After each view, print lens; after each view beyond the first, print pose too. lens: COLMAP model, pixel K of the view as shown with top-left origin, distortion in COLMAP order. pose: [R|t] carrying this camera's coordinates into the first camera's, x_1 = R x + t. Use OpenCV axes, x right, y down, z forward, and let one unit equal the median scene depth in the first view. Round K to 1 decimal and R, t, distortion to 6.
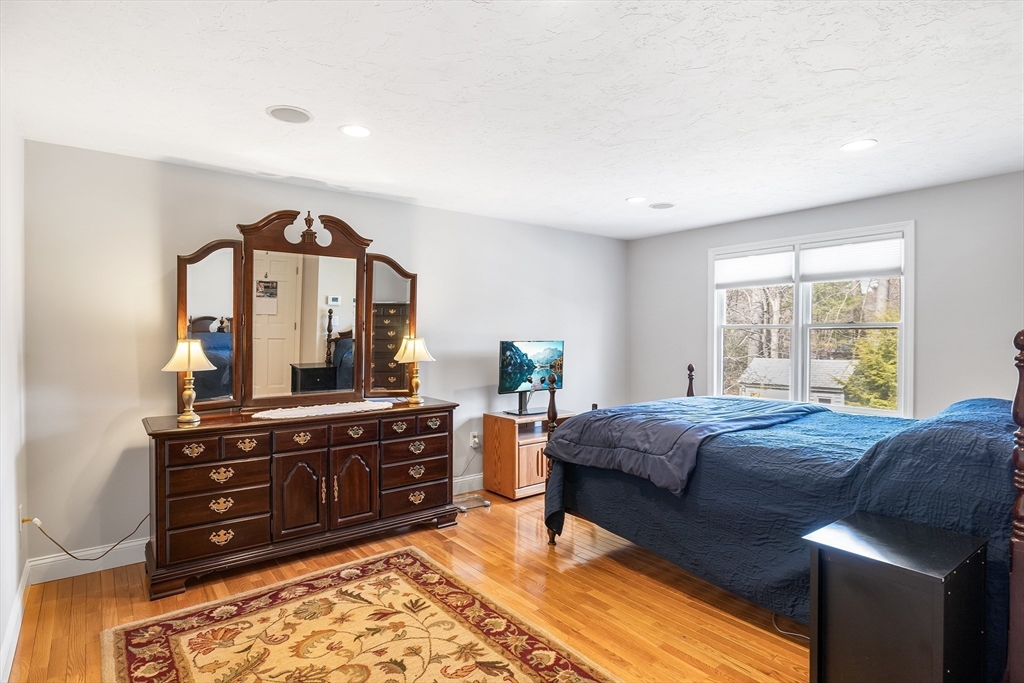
lens RADIAL K [[551.4, 0, 511.8], [0, 551.4, 338.9], [0, 0, 1]] dist [0.000202, 0.000015]
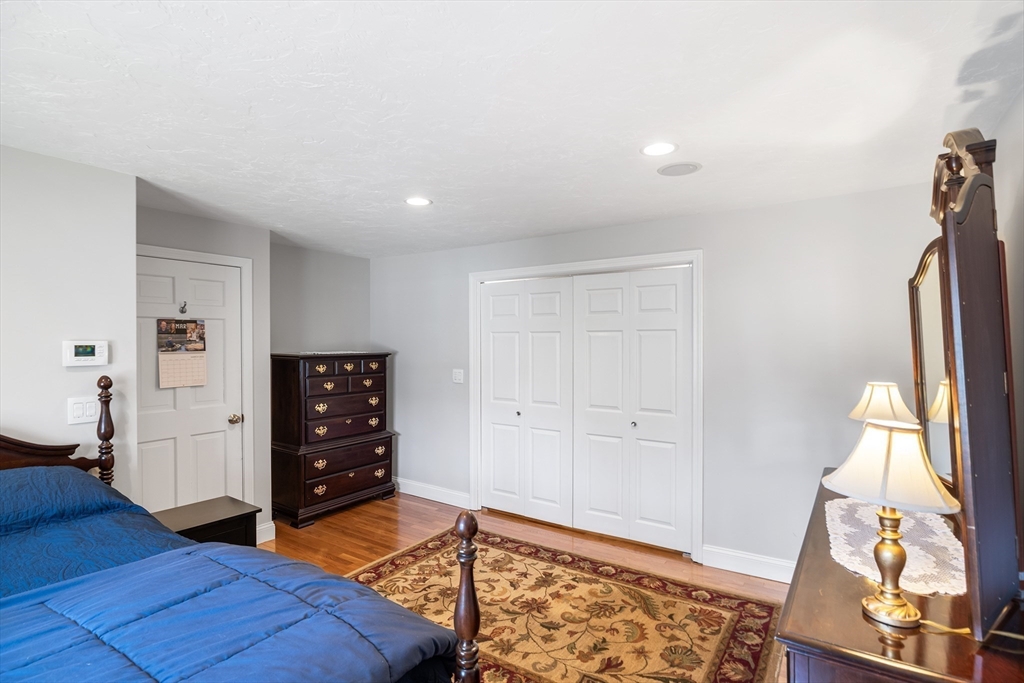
lens RADIAL K [[526.5, 0, 511.4], [0, 526.5, 341.4], [0, 0, 1]] dist [-0.000778, -0.000045]
pose [[-0.956630, 0.004428, -0.291272, 0.218966], [0.002264, 0.999967, 0.007766, -0.085010], [0.291297, 0.006770, -0.956609, 1.983966]]
